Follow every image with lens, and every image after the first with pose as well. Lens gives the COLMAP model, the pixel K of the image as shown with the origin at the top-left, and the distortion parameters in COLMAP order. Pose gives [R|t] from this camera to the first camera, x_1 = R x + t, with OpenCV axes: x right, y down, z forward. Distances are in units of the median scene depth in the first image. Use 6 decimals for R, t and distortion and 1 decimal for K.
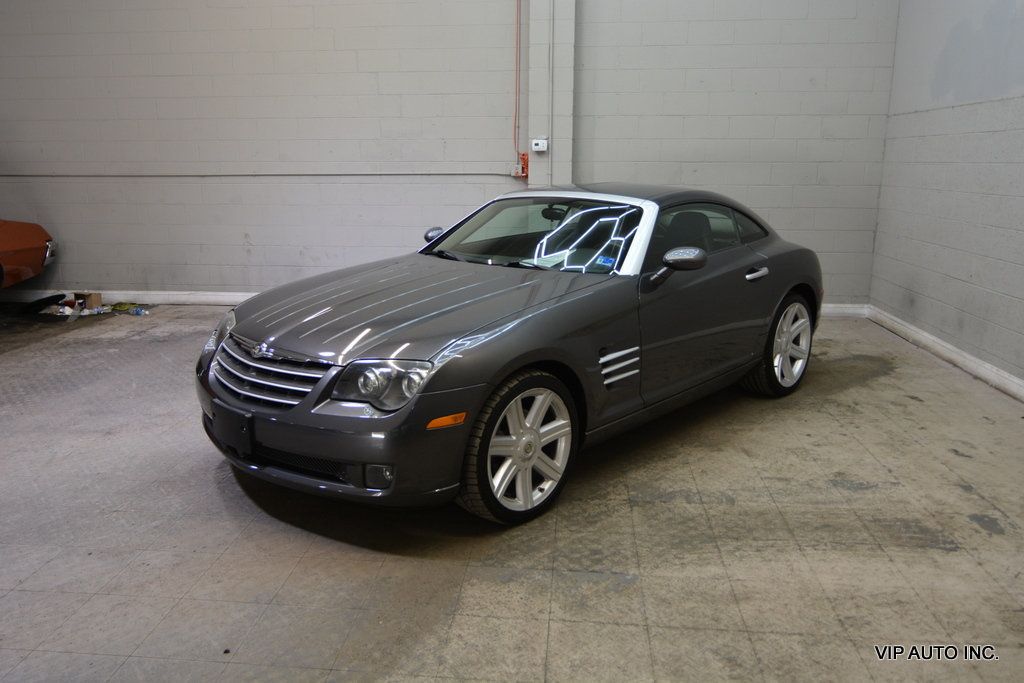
lens RADIAL K [[776.8, 0, 492.9], [0, 776.8, 328.8], [0, 0, 1]] dist [-0.026001, 0.023615]
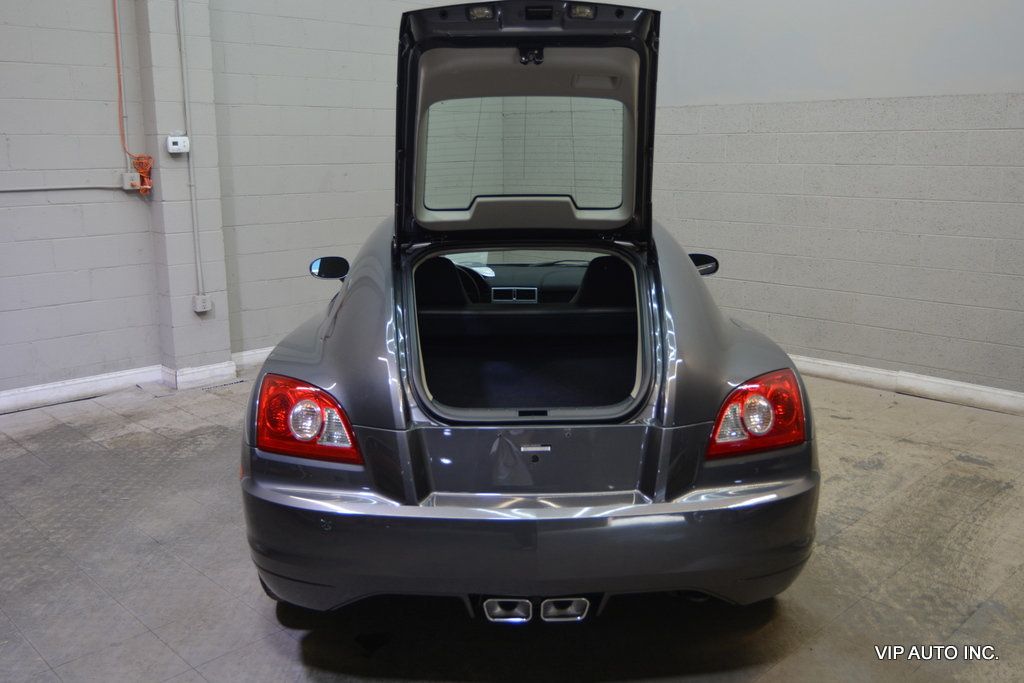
lens RADIAL K [[904.8, 0, 501.1], [0, 904.8, 336.6], [0, 0, 1]] dist [-0.029442, 0.027876]
pose [[0.639120, -0.159489, 0.752389, -0.683552], [0.167318, 0.983665, 0.066385, -0.126436], [-0.750686, 0.083461, 0.655366, 0.467904]]
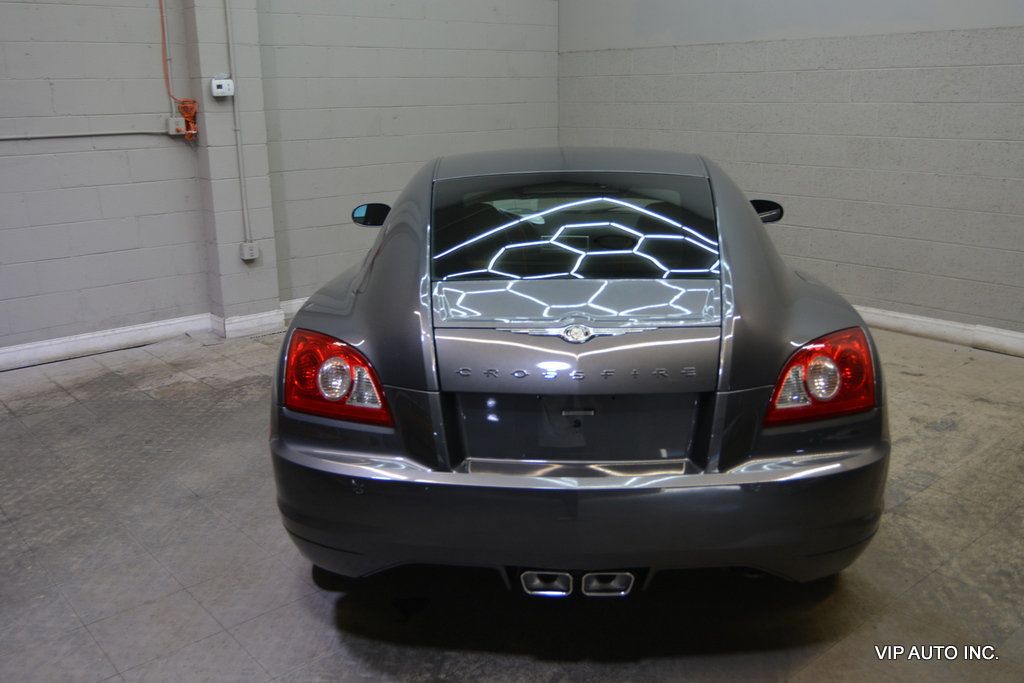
lens RADIAL K [[904.8, 0, 501.4], [0, 904.8, 335.7], [0, 0, 1]] dist [-0.029442, 0.027876]
pose [[0.687246, -0.198515, 0.698773, -0.641572], [0.167583, 0.979315, 0.113395, -0.126886], [-0.706830, 0.039172, 0.706298, 0.488379]]
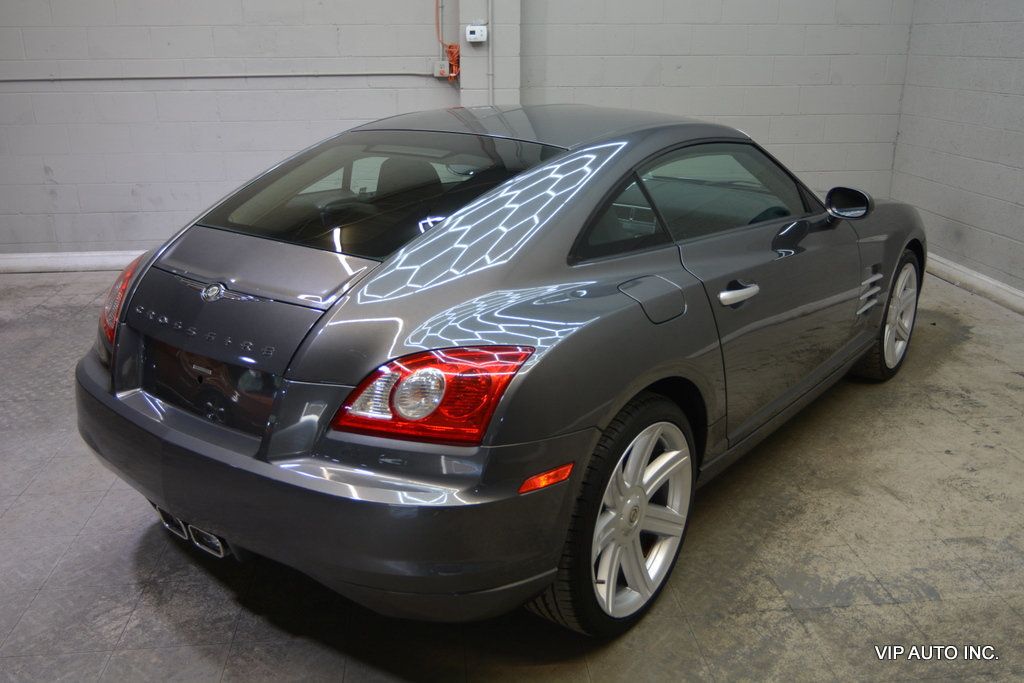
lens RADIAL K [[904.8, 0, 497.9], [0, 904.8, 327.0], [0, 0, 1]] dist [-0.029442, 0.027876]
pose [[0.981284, -0.062247, 0.182226, -0.157034], [0.044738, 0.994115, 0.098664, -0.083541], [-0.187295, -0.088665, 0.978294, 0.268736]]
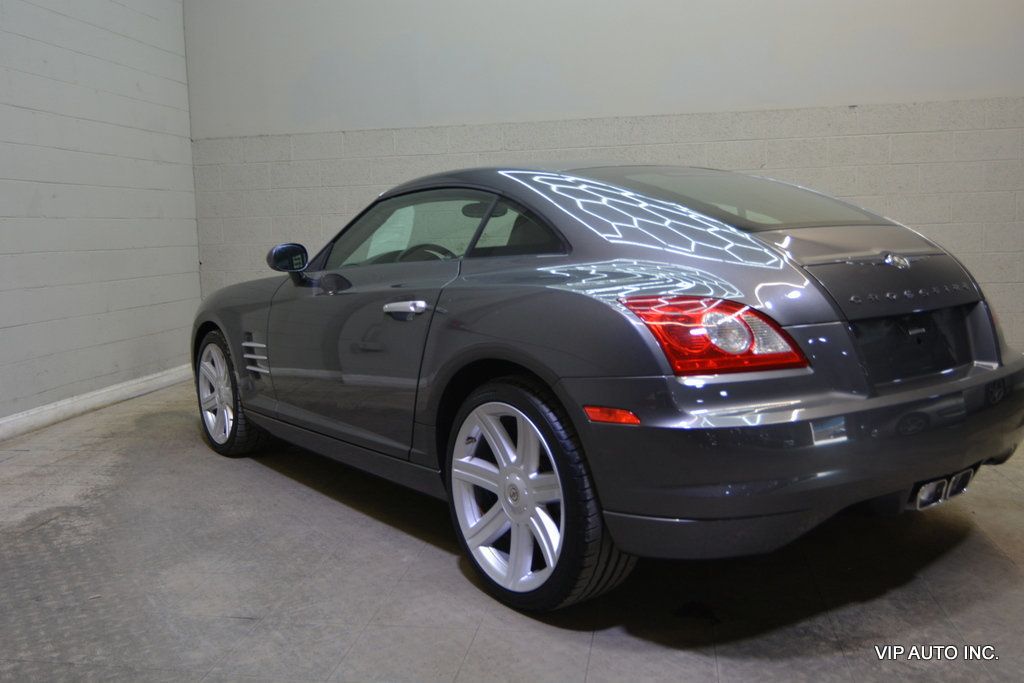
lens RADIAL K [[904.8, 0, 502.7], [0, 904.8, 336.9], [0, 0, 1]] dist [-0.029442, 0.027876]
pose [[0.069470, -0.118207, 0.990556, -0.847063], [0.239891, 0.965797, 0.098428, -0.132350], [-0.968311, 0.230788, 0.095451, 1.055274]]
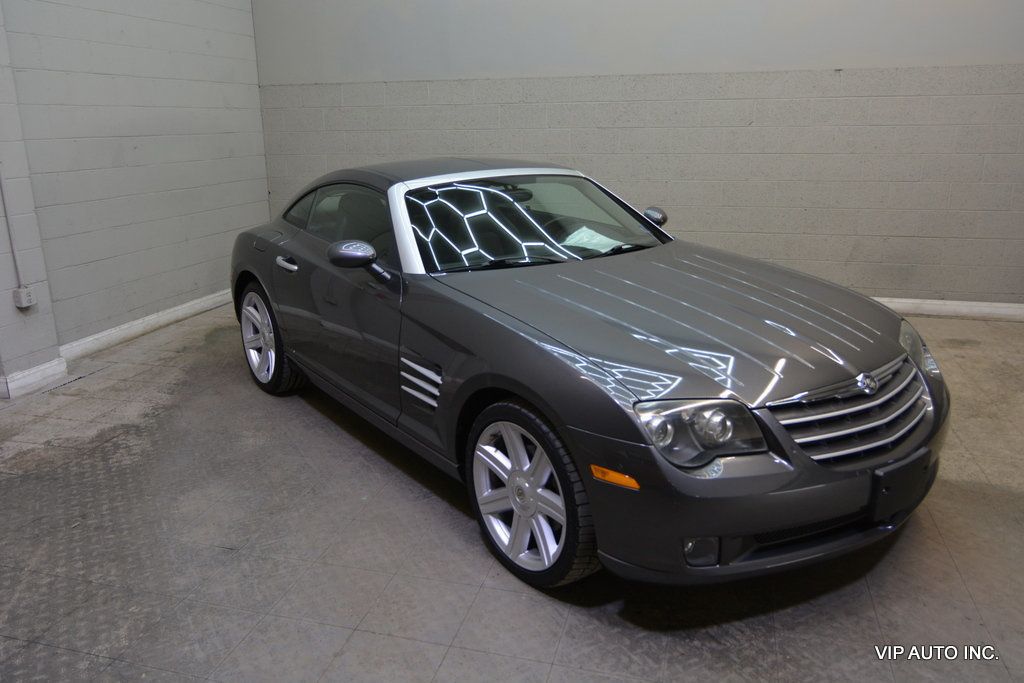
lens RADIAL K [[776.8, 0, 501.1], [0, 776.8, 335.7], [0, 0, 1]] dist [-0.026001, 0.023615]
pose [[0.167900, -0.265019, 0.949513, -0.835406], [0.221238, 0.948747, 0.225684, -0.211242], [-0.960658, 0.172176, 0.217927, 0.907909]]
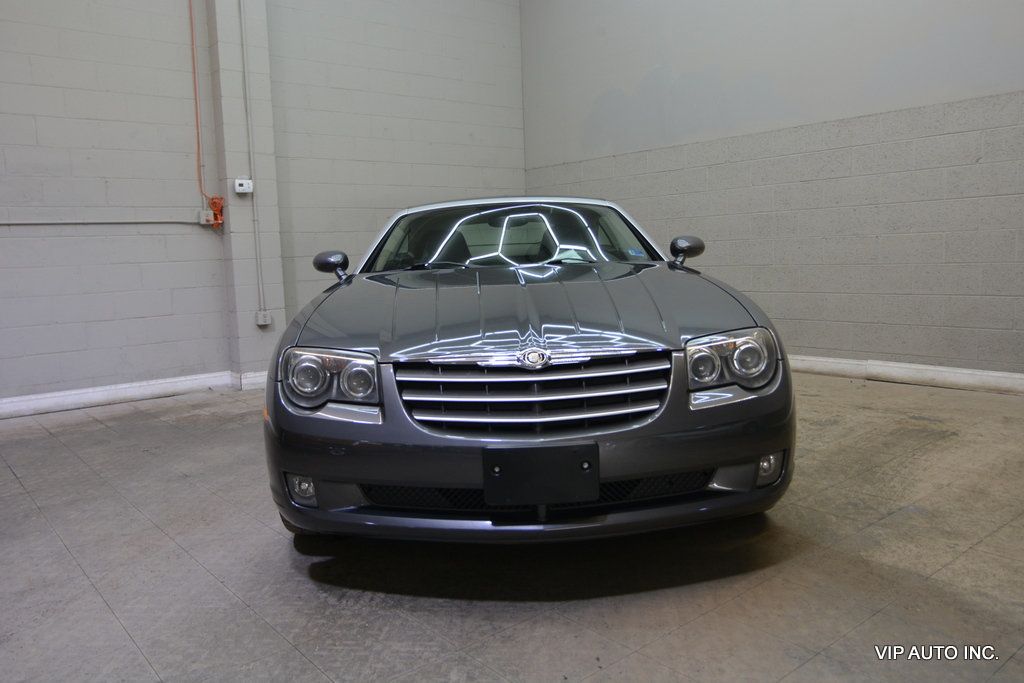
lens RADIAL K [[776.8, 0, 497.9], [0, 776.8, 333.3], [0, 0, 1]] dist [-0.026001, 0.023615]
pose [[0.704619, -0.099598, 0.702561, -0.623356], [0.185933, 0.981421, -0.047348, 0.024277], [-0.684792, 0.163991, 0.710047, 0.407795]]
